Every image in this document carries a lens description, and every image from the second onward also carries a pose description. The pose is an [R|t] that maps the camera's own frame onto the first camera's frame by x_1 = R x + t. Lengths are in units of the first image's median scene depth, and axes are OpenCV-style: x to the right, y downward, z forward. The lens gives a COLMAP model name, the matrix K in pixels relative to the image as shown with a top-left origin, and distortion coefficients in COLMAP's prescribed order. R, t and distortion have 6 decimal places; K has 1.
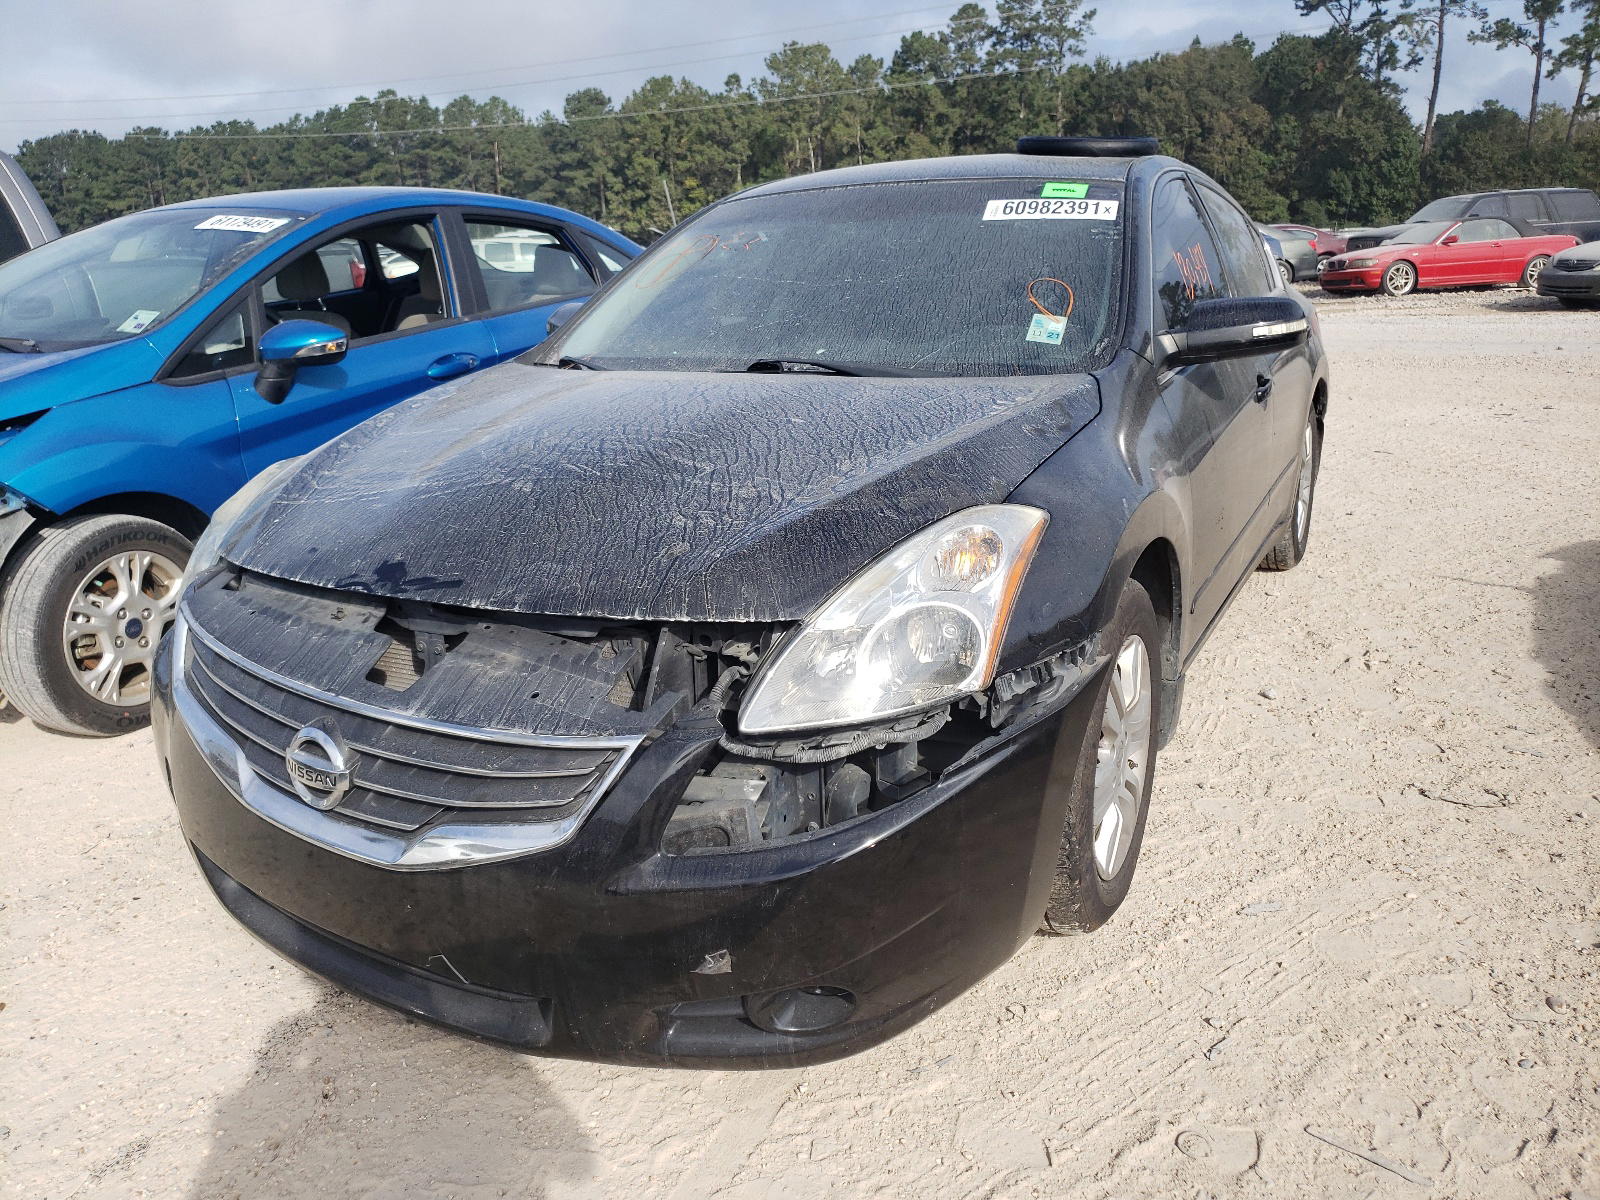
lens RADIAL K [[1299.4, 0, 805.0], [0, 1299.4, 597.8], [0, 0, 1]] dist [0.008513, 0.024513]
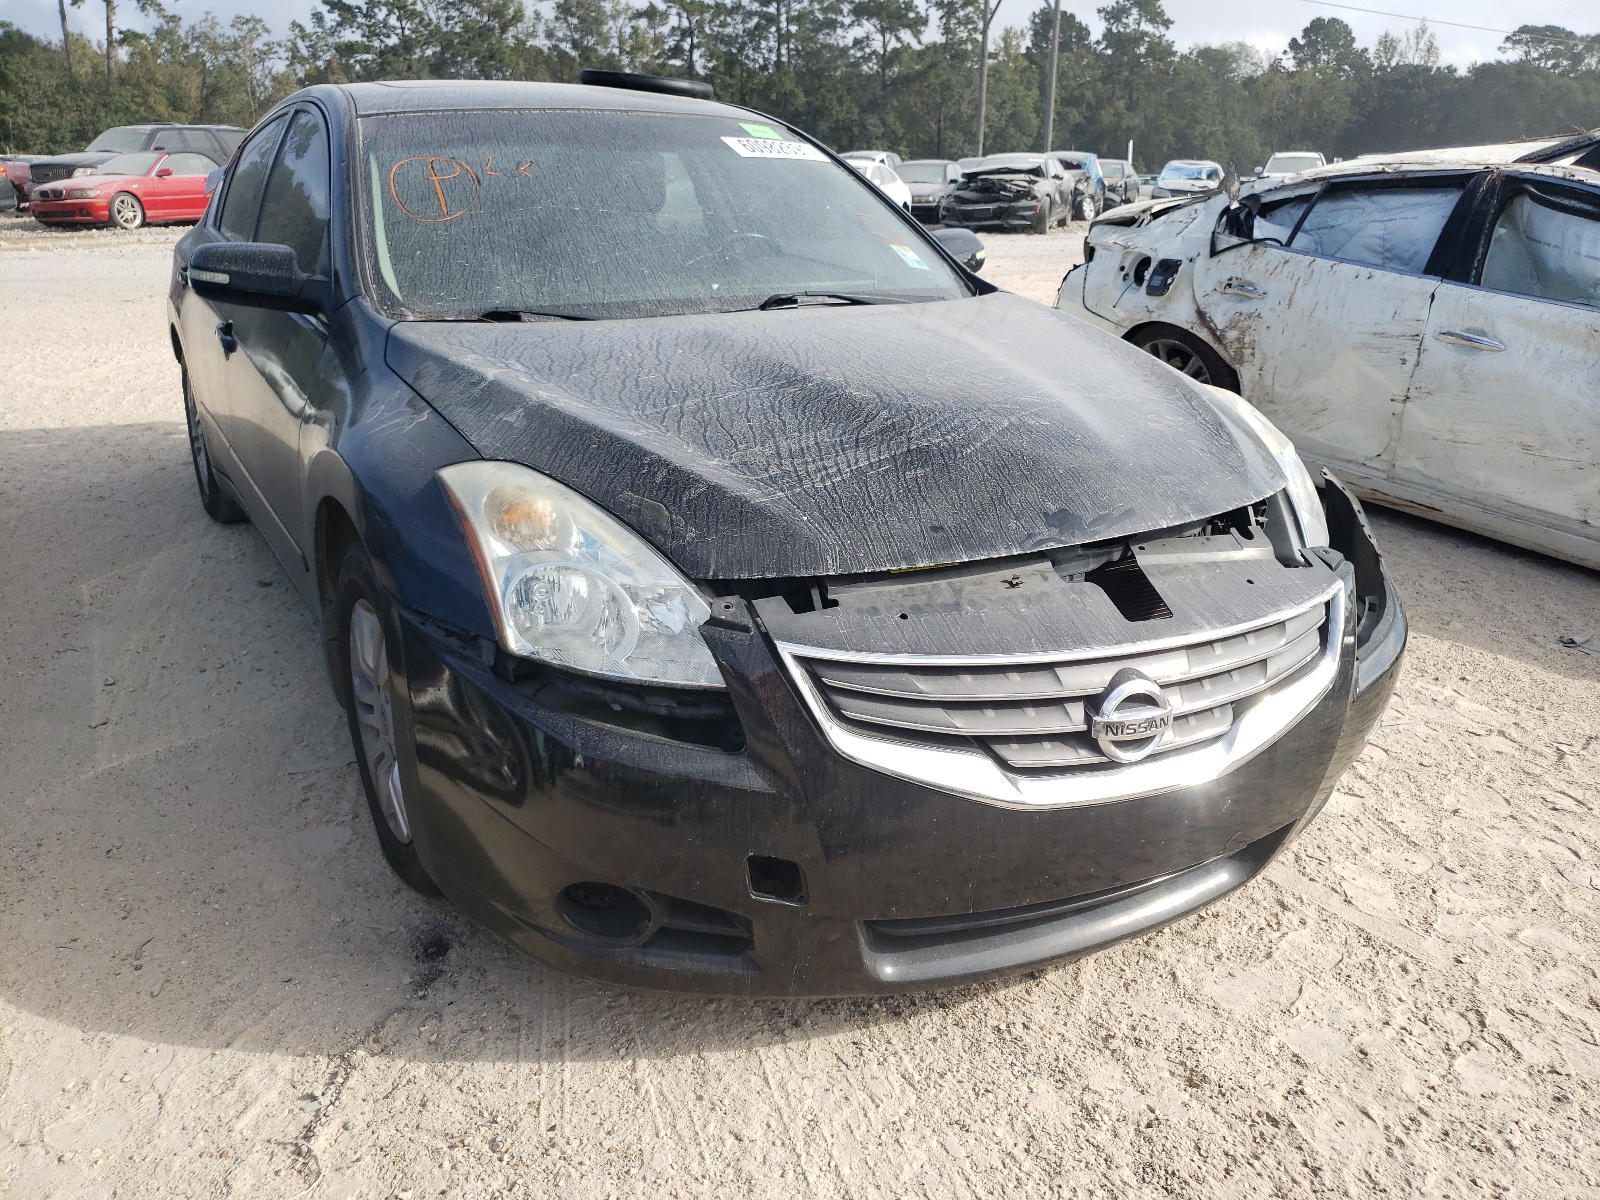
lens RADIAL K [[1299.4, 0, 805.0], [0, 1299.4, 597.8], [0, 0, 1]] dist [0.008513, 0.024513]
pose [[0.551560, -0.234954, 0.800361, -0.108054], [0.196773, 0.969080, 0.148878, -0.012788], [-0.810593, 0.075374, 0.580738, 0.052761]]
